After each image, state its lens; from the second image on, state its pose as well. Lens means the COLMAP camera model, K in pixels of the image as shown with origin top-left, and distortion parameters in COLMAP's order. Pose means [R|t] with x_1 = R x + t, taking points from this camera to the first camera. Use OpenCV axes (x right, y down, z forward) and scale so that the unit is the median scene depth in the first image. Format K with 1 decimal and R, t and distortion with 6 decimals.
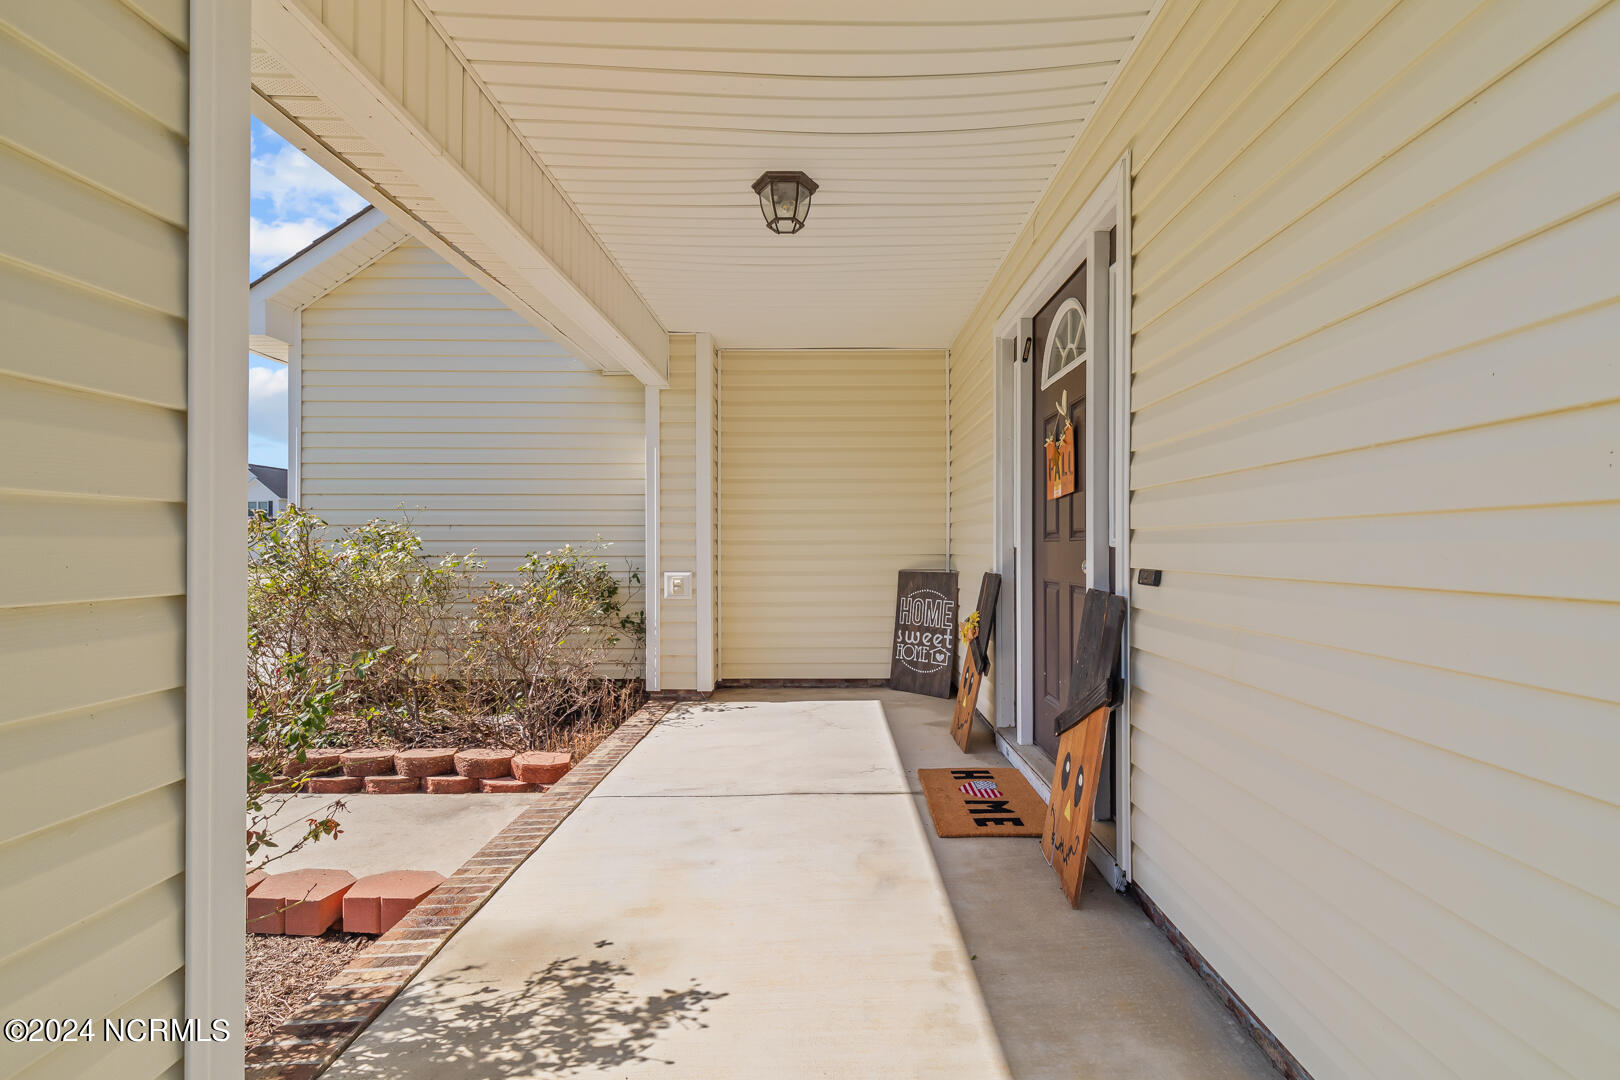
lens RADIAL K [[731.5, 0, 822.8], [0, 731.5, 540.8], [0, 0, 1]] dist [0.005129, -0.000721]
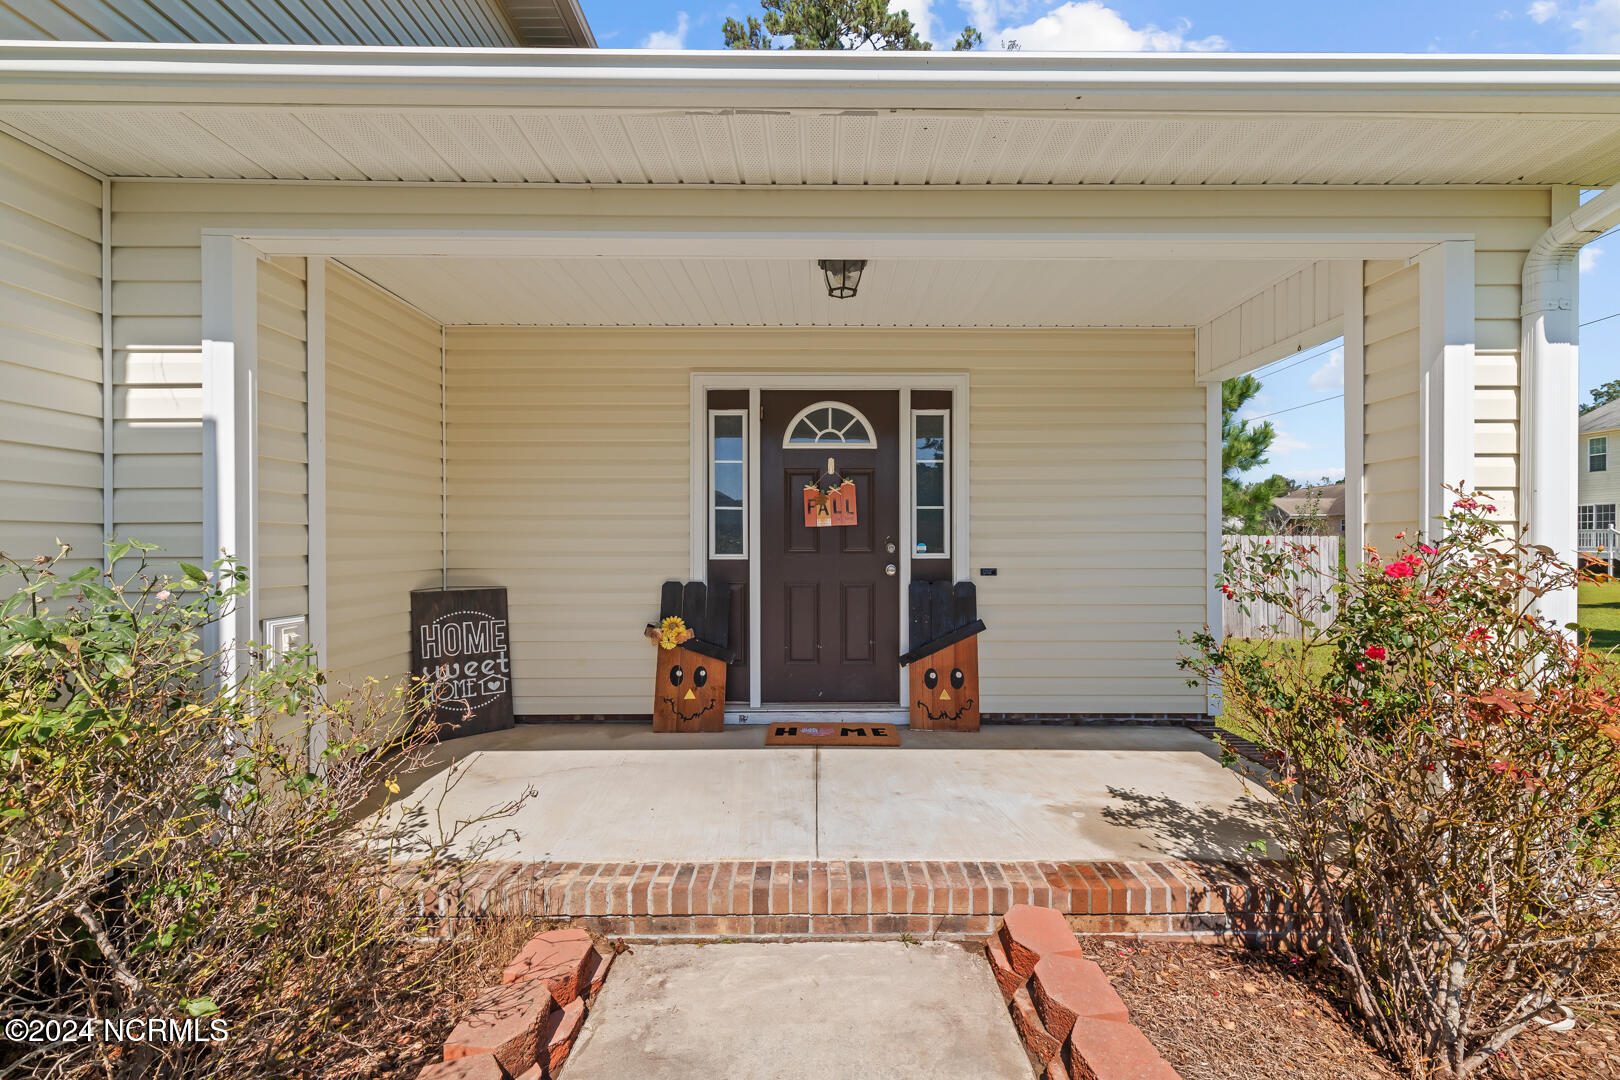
lens RADIAL K [[731.5, 0, 818.7], [0, 731.5, 549.5], [0, 0, 1]] dist [0.005129, -0.000721]
pose [[-0.009314, -0.006292, 0.999937, -2.048026], [-0.005348, 0.999966, 0.006242, -0.034333], [-0.999942, -0.005290, -0.009347, 1.745340]]
